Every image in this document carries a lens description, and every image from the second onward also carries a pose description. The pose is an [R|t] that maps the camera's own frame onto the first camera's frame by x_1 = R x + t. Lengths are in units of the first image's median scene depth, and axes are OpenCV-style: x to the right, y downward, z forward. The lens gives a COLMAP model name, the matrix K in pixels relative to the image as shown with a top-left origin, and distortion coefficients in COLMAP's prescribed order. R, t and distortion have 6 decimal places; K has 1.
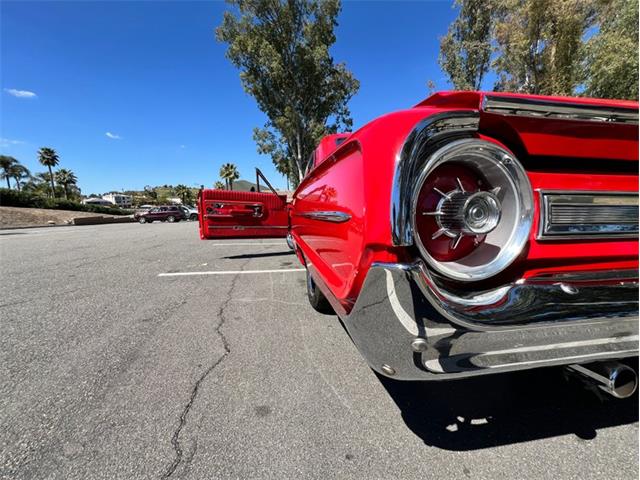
lens RADIAL K [[257.1, 0, 320.0], [0, 257.1, 240.0], [0, 0, 1]] dist [-0.002506, 0.000407]
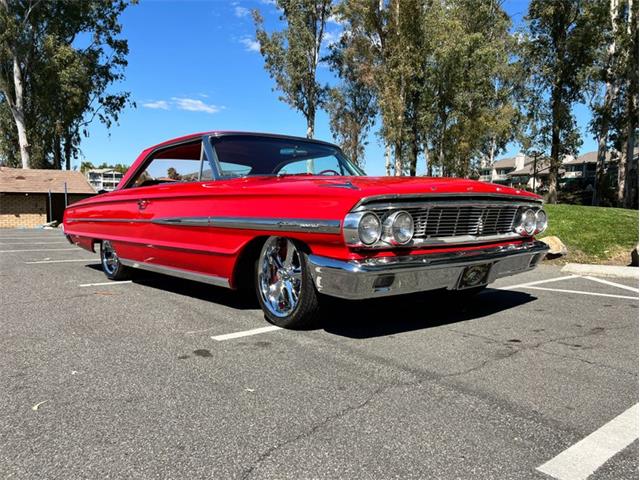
lens RADIAL K [[493.6, 0, 315.0], [0, 493.6, 238.2], [0, 0, 1]] dist [0.044053, -0.041905]
pose [[0.883448, -0.019620, 0.468117, -0.035740], [0.044775, 0.998085, -0.042669, 0.012362], [-0.466384, 0.058655, 0.882636, -0.133375]]
